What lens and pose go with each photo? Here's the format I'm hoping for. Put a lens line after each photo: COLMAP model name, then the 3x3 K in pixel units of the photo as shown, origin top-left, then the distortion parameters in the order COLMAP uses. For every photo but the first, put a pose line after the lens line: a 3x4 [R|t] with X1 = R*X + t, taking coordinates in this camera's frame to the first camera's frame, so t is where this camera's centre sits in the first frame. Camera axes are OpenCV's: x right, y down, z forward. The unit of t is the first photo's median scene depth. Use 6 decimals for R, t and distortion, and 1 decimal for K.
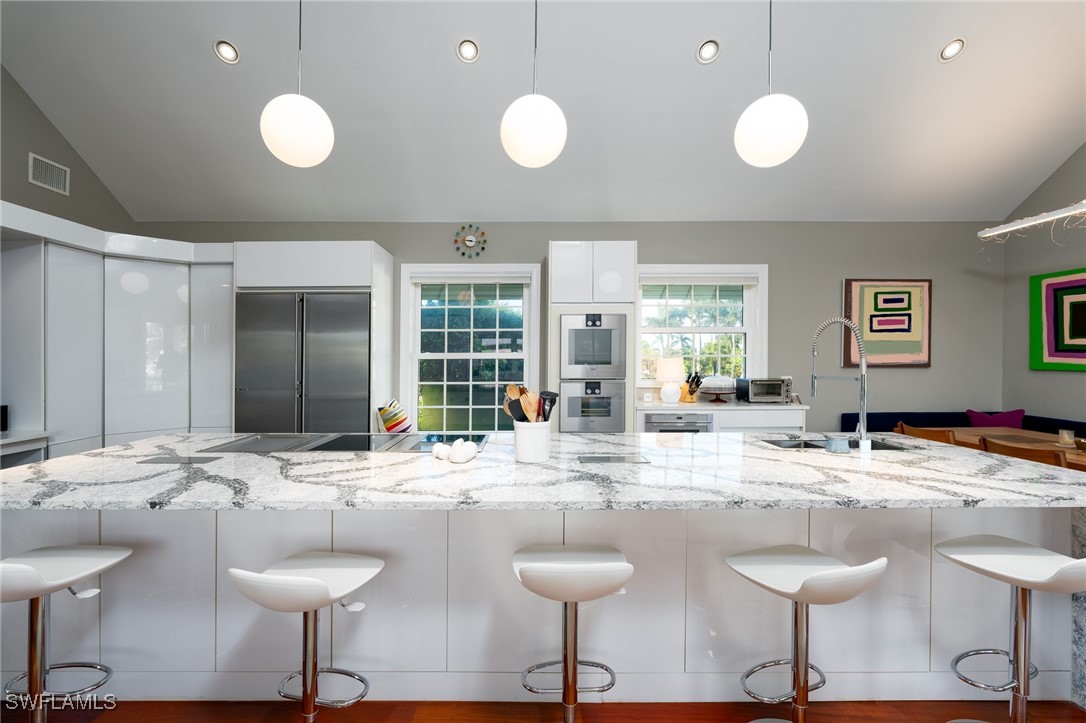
lens RADIAL K [[478.9, 0, 543.0], [0, 478.9, 361.5], [0, 0, 1]] dist [-0.000343, 0.000035]
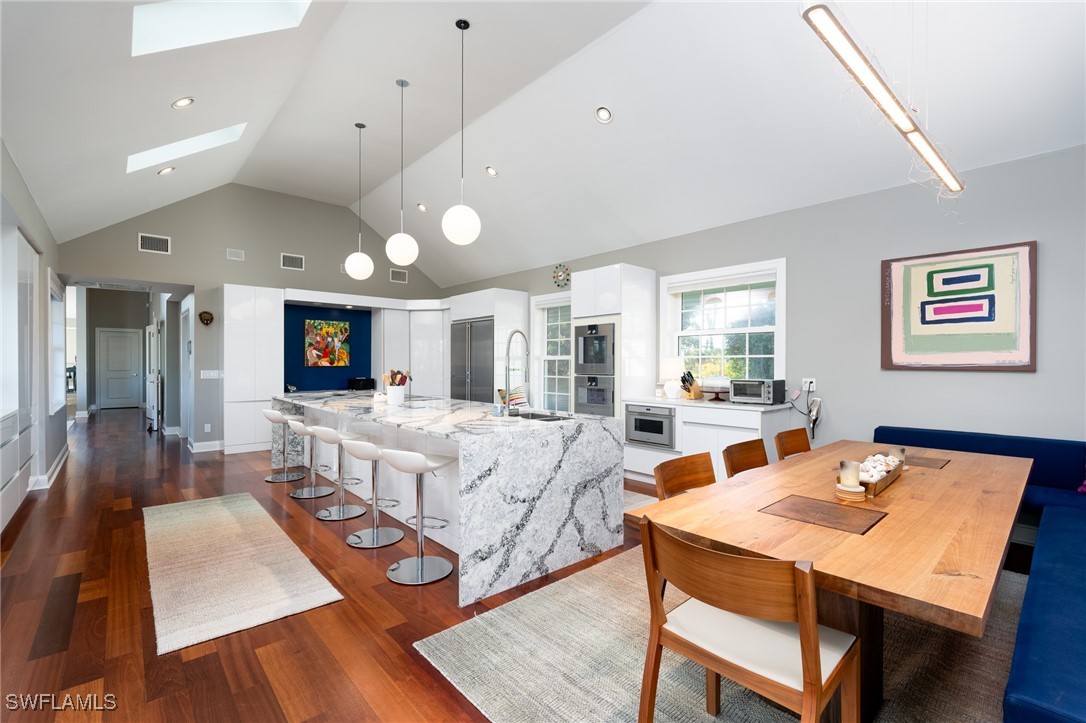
lens RADIAL K [[478.9, 0, 543.0], [0, 478.9, 361.5], [0, 0, 1]] dist [-0.000343, 0.000035]
pose [[0.659596, 0.002447, -0.751616, 0.861602], [-0.006510, 0.999976, -0.002457, 0.004674], [0.751592, 0.006514, 0.659596, 0.032404]]
